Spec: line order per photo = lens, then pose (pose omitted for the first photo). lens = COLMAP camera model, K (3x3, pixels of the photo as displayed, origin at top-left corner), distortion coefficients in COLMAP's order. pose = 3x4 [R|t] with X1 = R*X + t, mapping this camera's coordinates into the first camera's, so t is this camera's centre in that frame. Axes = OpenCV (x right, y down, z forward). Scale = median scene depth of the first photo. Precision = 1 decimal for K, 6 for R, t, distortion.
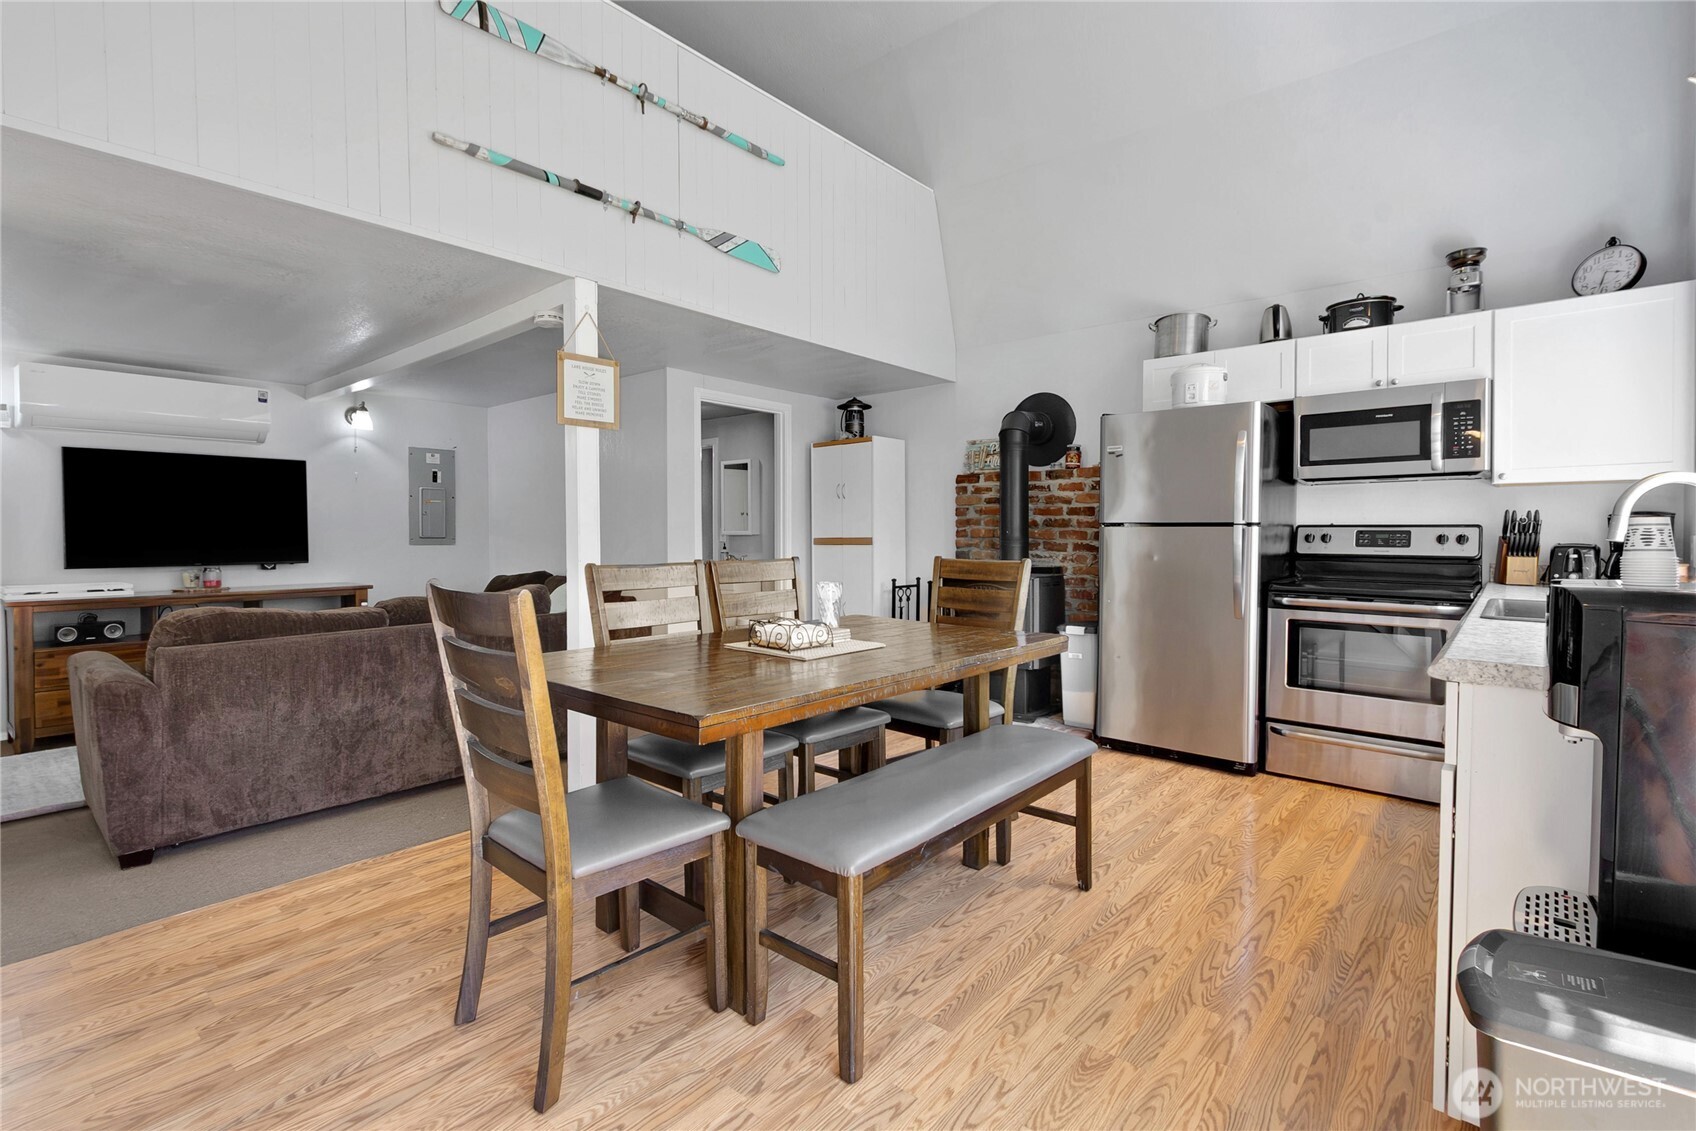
lens RADIAL K [[787.0, 0, 846.4], [0, 787.0, 553.4], [0, 0, 1]] dist [-0.012687, -0.000702]
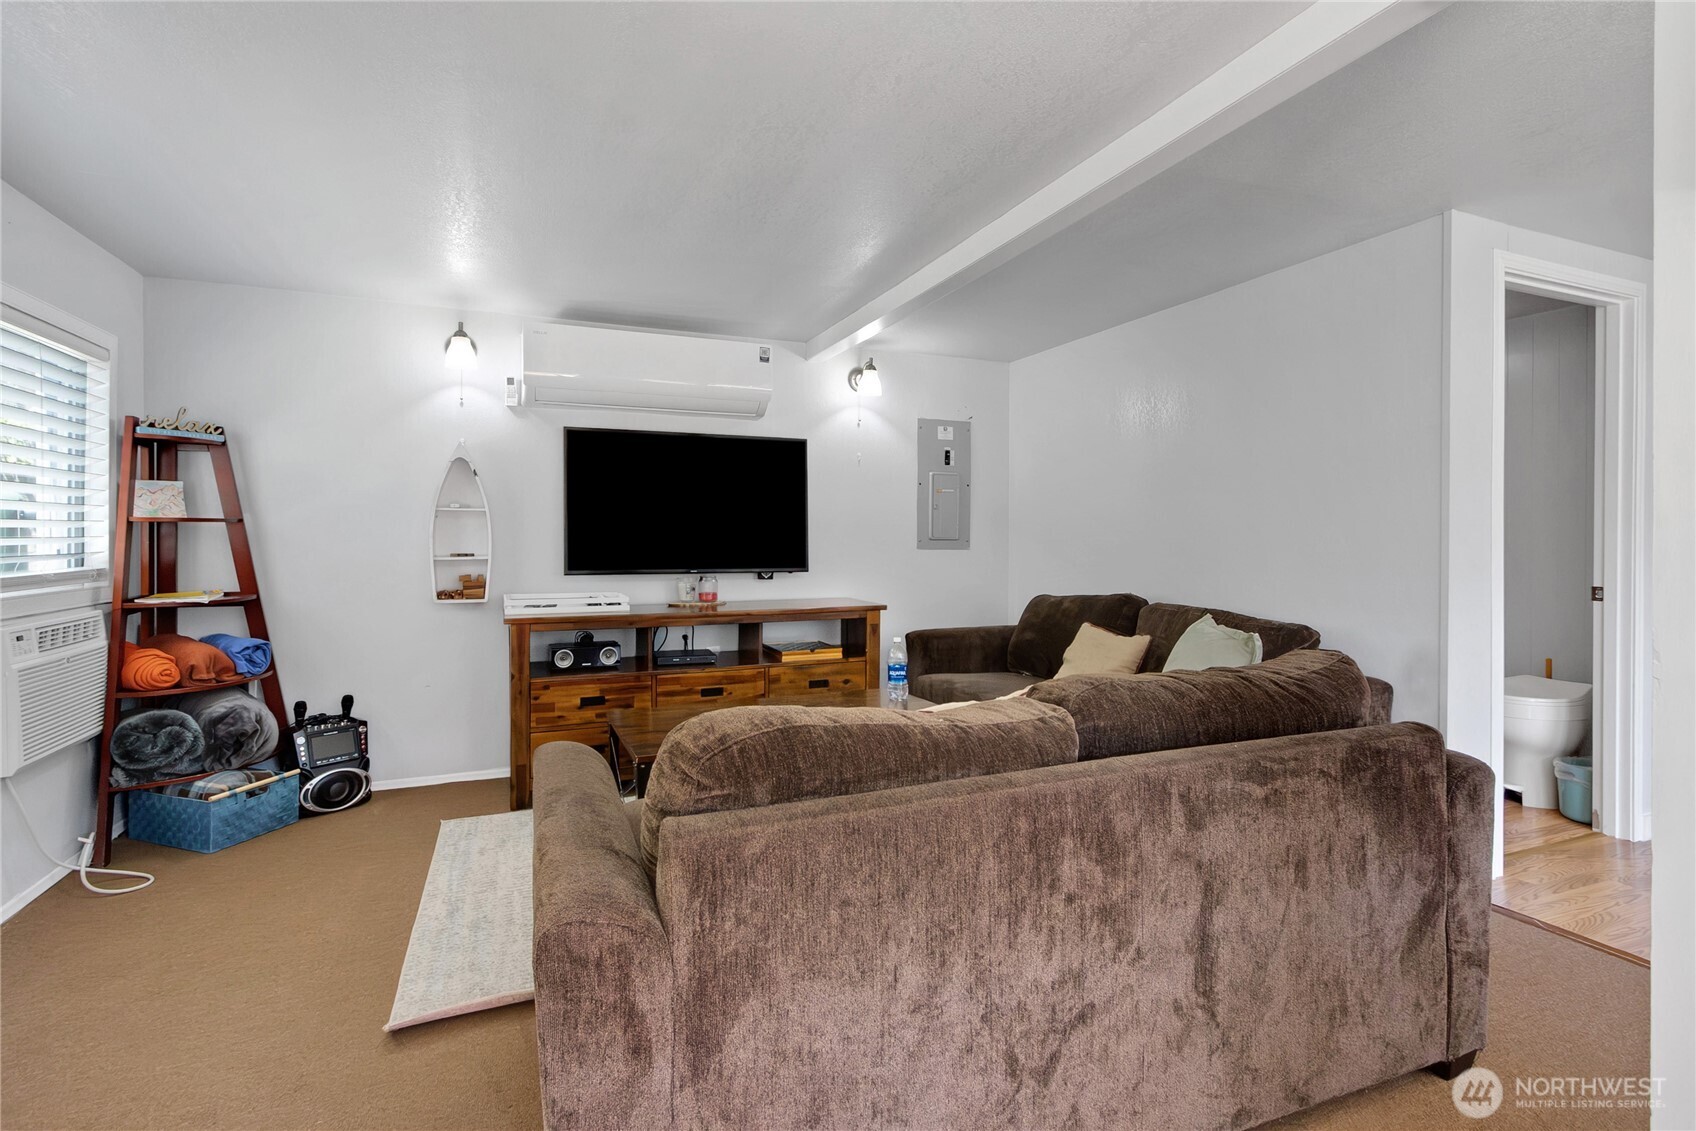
lens RADIAL K [[787.0, 0, 848.0], [0, 787.0, 555.7], [0, 0, 1]] dist [-0.012687, -0.000702]
pose [[0.888908, 0.017589, -0.457747, -0.364017], [-0.016191, 0.999845, 0.006978, -0.011419], [0.457799, 0.001208, 0.889055, 0.402540]]
